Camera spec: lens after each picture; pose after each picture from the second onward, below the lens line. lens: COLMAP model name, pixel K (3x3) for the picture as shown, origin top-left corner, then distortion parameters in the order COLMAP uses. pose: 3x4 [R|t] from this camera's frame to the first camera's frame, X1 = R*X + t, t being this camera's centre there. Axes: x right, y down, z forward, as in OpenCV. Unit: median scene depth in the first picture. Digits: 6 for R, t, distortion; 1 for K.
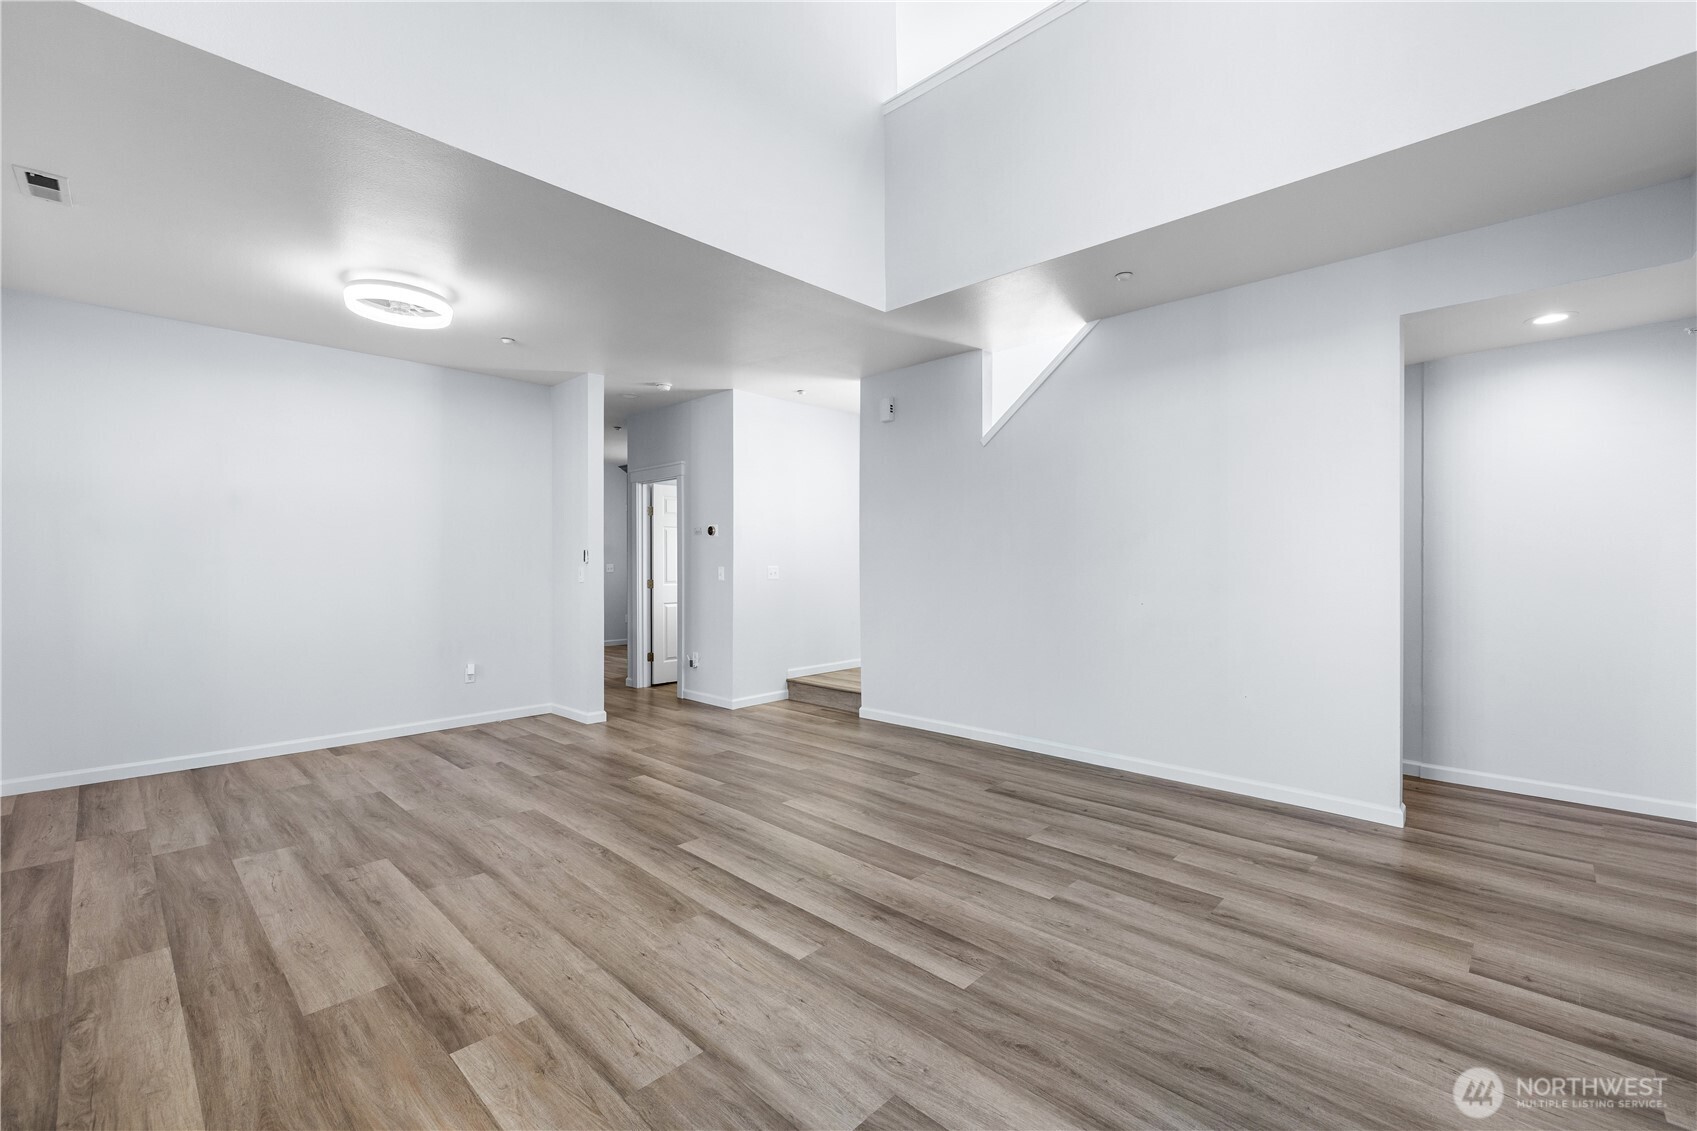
lens RADIAL K [[718.2, 0, 851.0], [0, 718.2, 562.4], [0, 0, 1]] dist [0.001309, -0.000265]
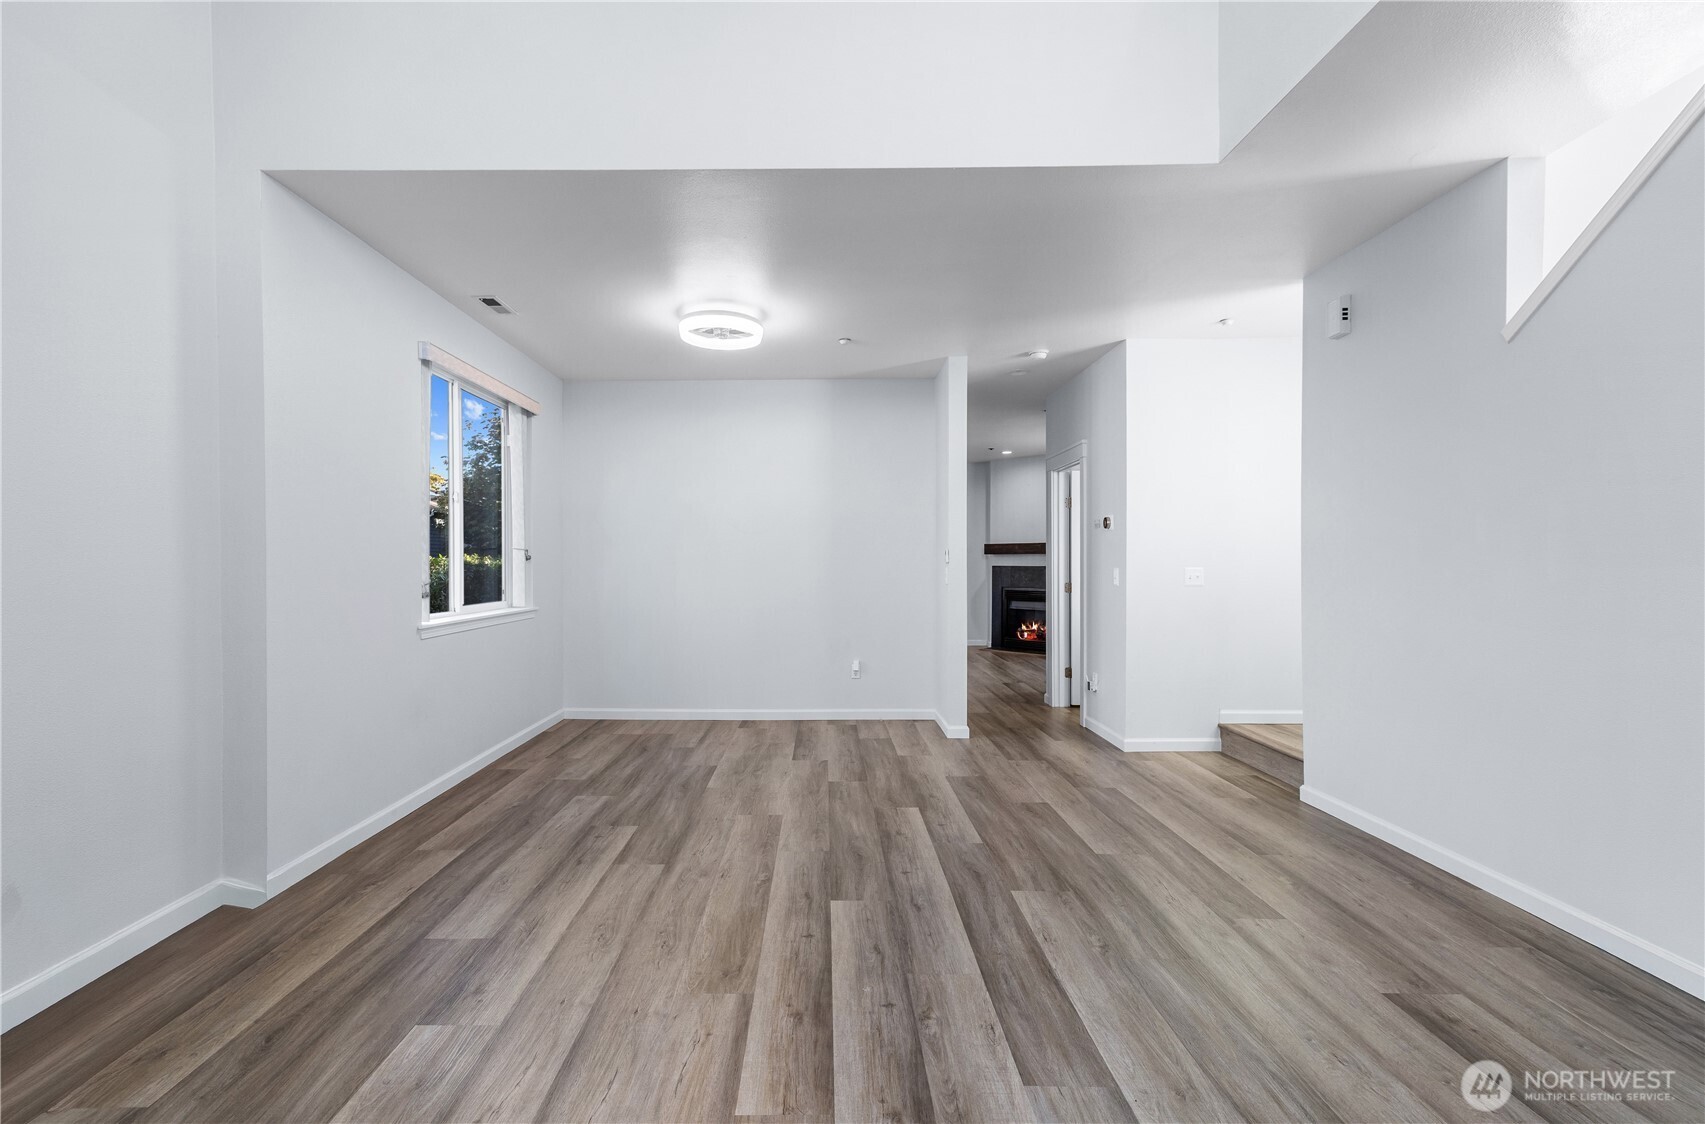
lens RADIAL K [[742.8, 0, 812.4], [0, 742.8, 564.8], [0, 0, 1]] dist [0.010574, -0.000135]
pose [[0.679151, 0.001381, -0.733997, 0.345482], [0.001175, 0.999995, 0.002968, -0.000507], [0.733997, -0.002878, 0.679146, 0.358886]]
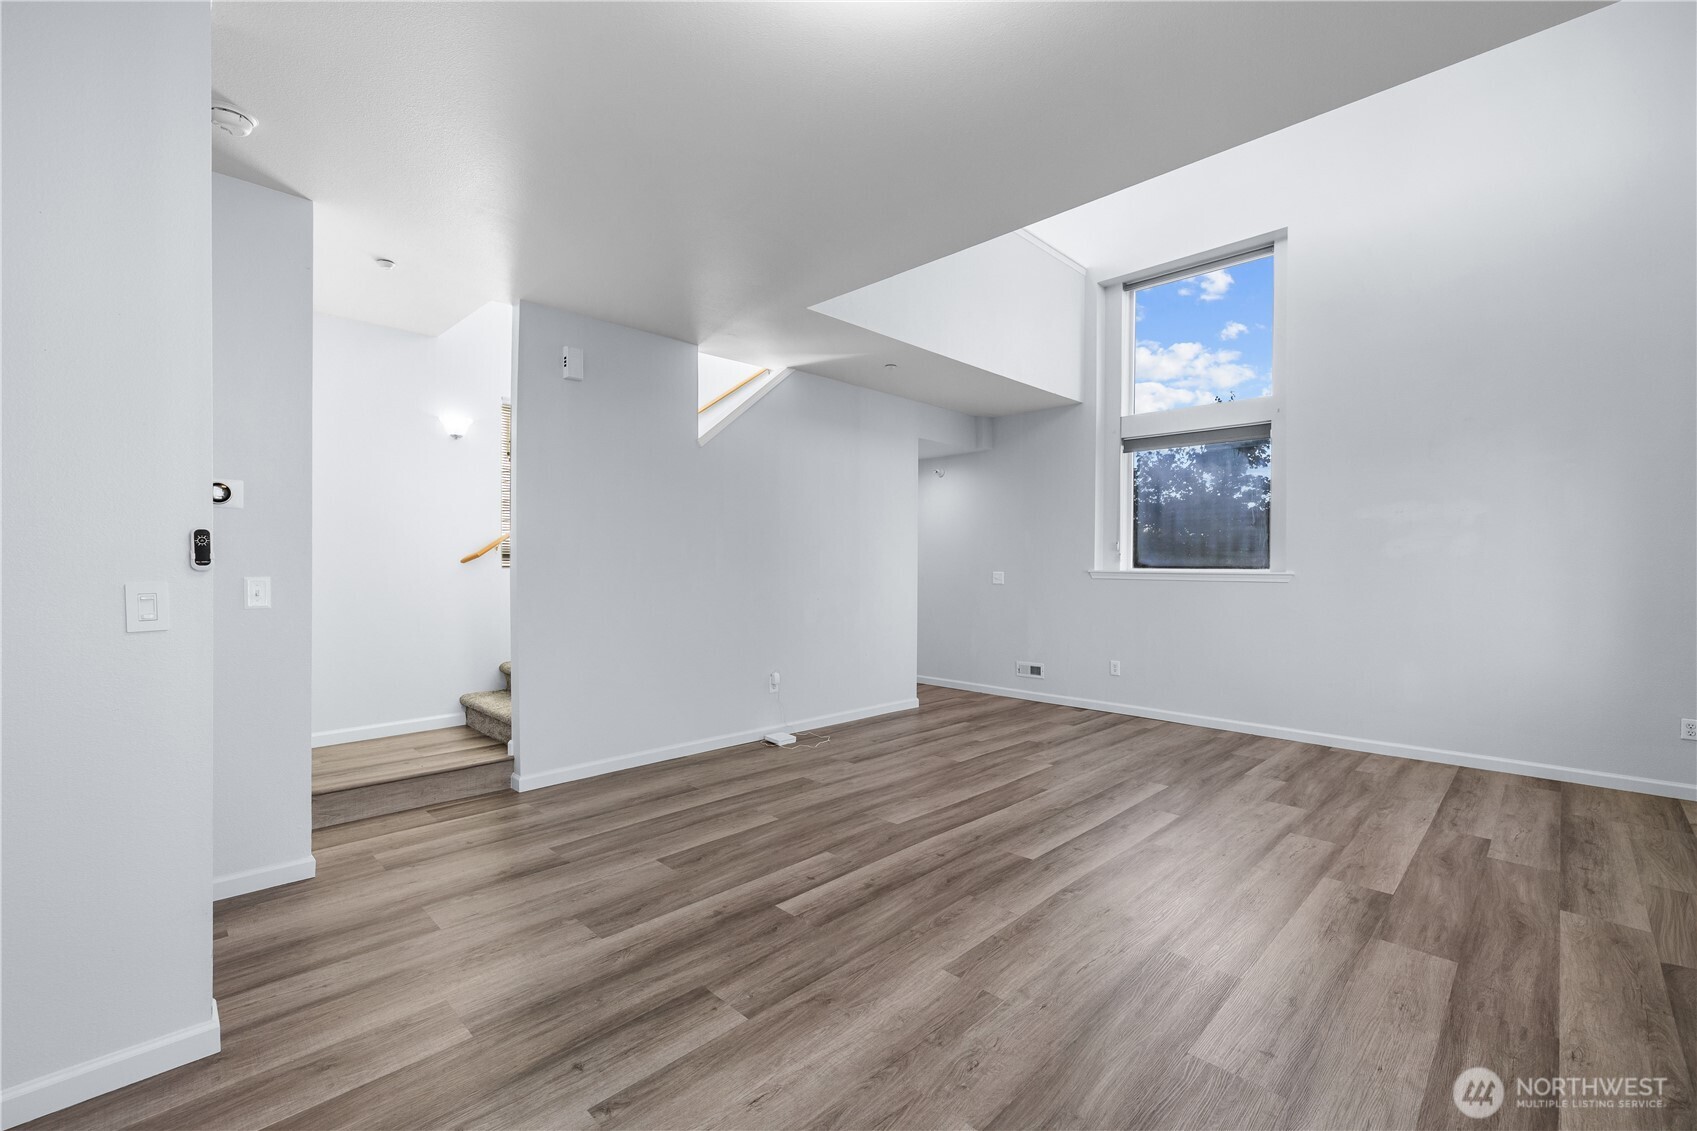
lens RADIAL K [[718.2, 0, 839.2], [0, 718.2, 570.8], [0, 0, 1]] dist [0.001309, -0.000265]
pose [[0.026846, -0.005318, 0.999625, -1.109057], [-0.002170, 0.999983, 0.005378, -0.002330], [-0.999637, -0.002313, 0.026834, 1.123255]]
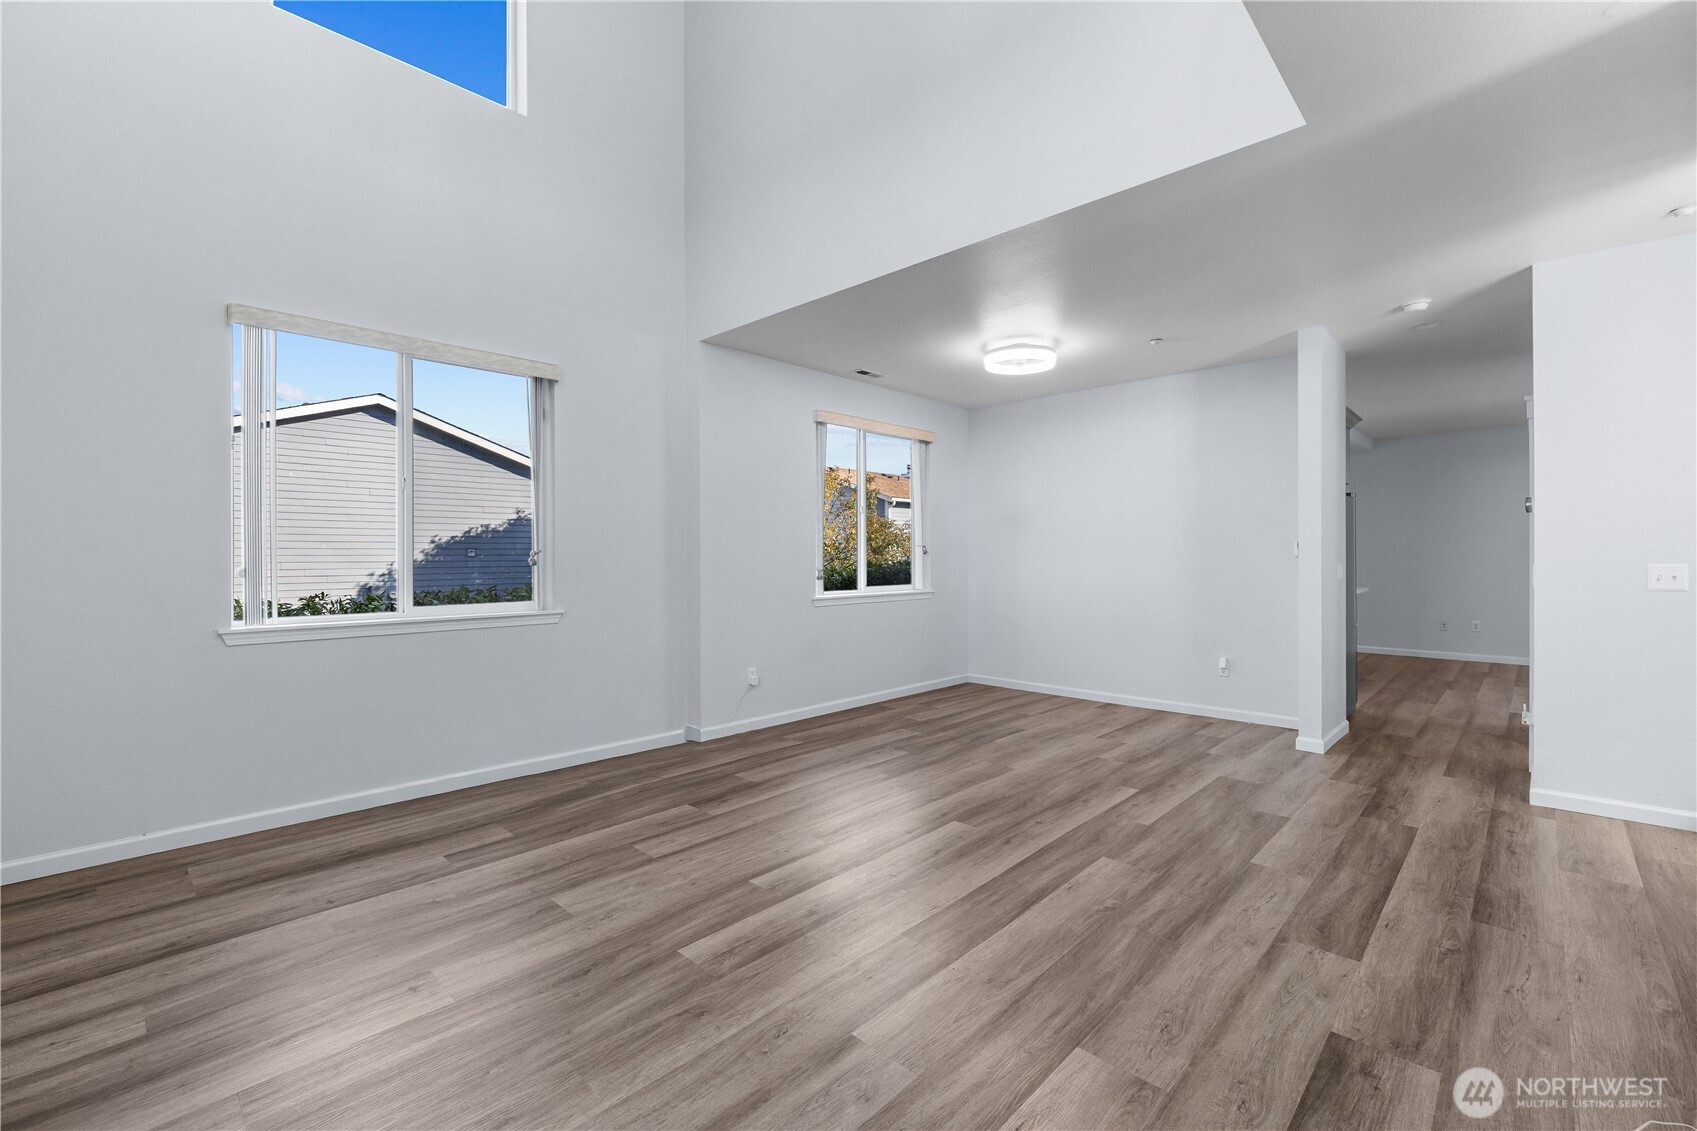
lens RADIAL K [[718.2, 0, 849.5], [0, 718.2, 554.7], [0, 0, 1]] dist [0.001309, -0.000265]
pose [[0.000690, -0.000848, -0.999999, 0.755430], [0.000685, 0.999999, -0.000847, -0.002771], [1.000000, -0.000684, 0.000691, 0.764696]]
